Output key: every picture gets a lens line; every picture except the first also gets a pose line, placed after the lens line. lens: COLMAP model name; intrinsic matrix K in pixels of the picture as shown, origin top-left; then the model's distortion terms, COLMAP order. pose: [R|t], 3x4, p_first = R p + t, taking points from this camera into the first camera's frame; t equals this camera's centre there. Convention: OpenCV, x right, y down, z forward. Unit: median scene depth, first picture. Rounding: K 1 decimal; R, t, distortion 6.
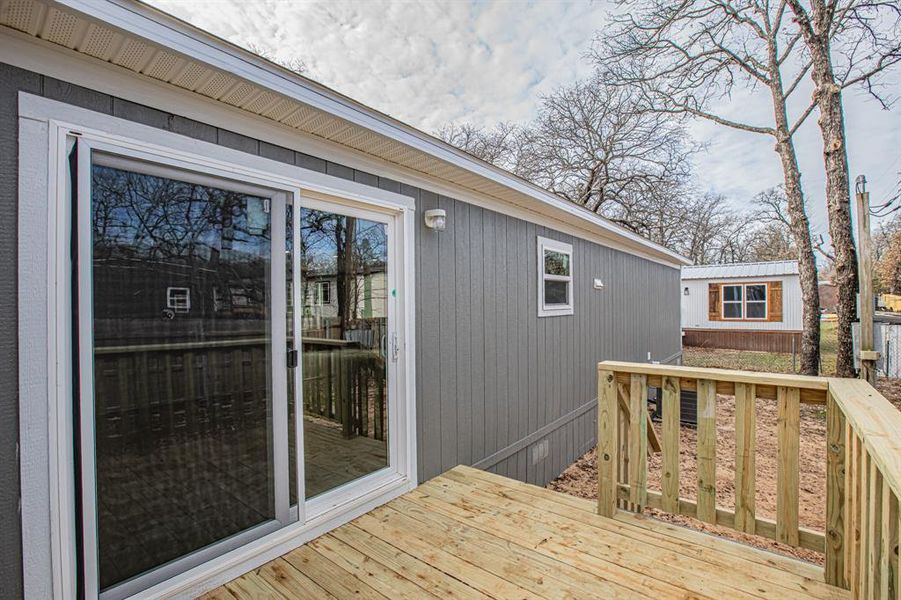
lens RADIAL K [[413.1, 0, 456.3], [0, 413.1, 302.3], [0, 0, 1]] dist [-0.050031, 0.015375]
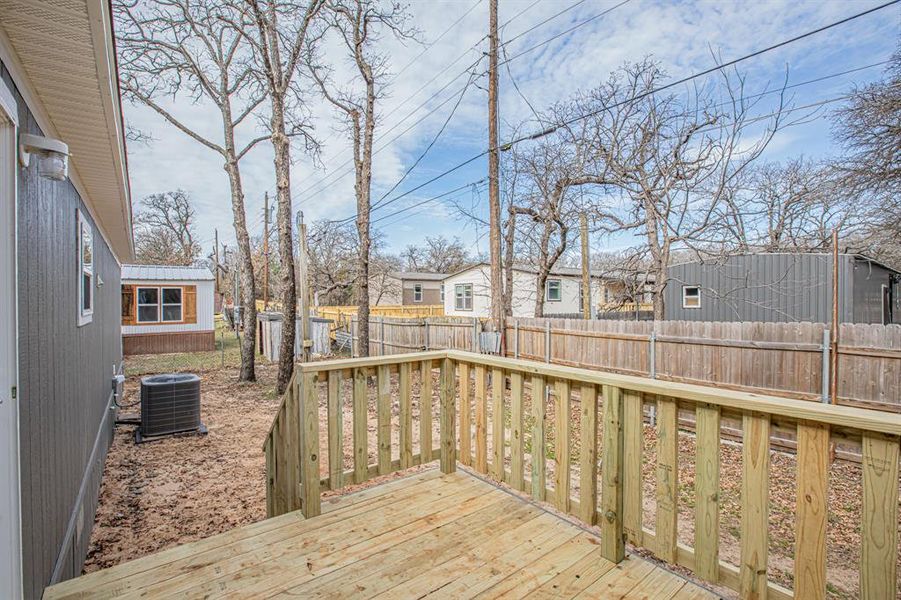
lens RADIAL K [[413.1, 0, 456.2], [0, 413.1, 300.8], [0, 0, 1]] dist [-0.050031, 0.015375]
pose [[0.223649, 0.007575, 0.974640, -0.156735], [0.003235, 0.999959, -0.008514, -0.000009], [-0.974664, 0.005057, 0.223615, 0.122747]]
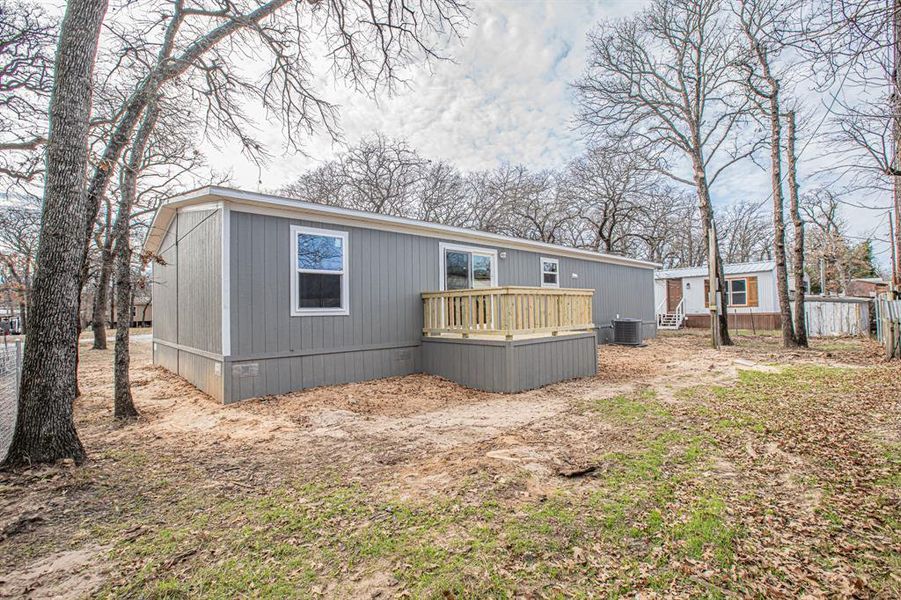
lens RADIAL K [[413.1, 0, 449.4], [0, 413.1, 300.4], [0, 0, 1]] dist [-0.050031, 0.015375]
pose [[0.987234, -0.013987, -0.158659, 0.015416], [0.010085, 0.999627, -0.025375, 0.084030], [0.158955, 0.023451, 0.987007, -0.799059]]
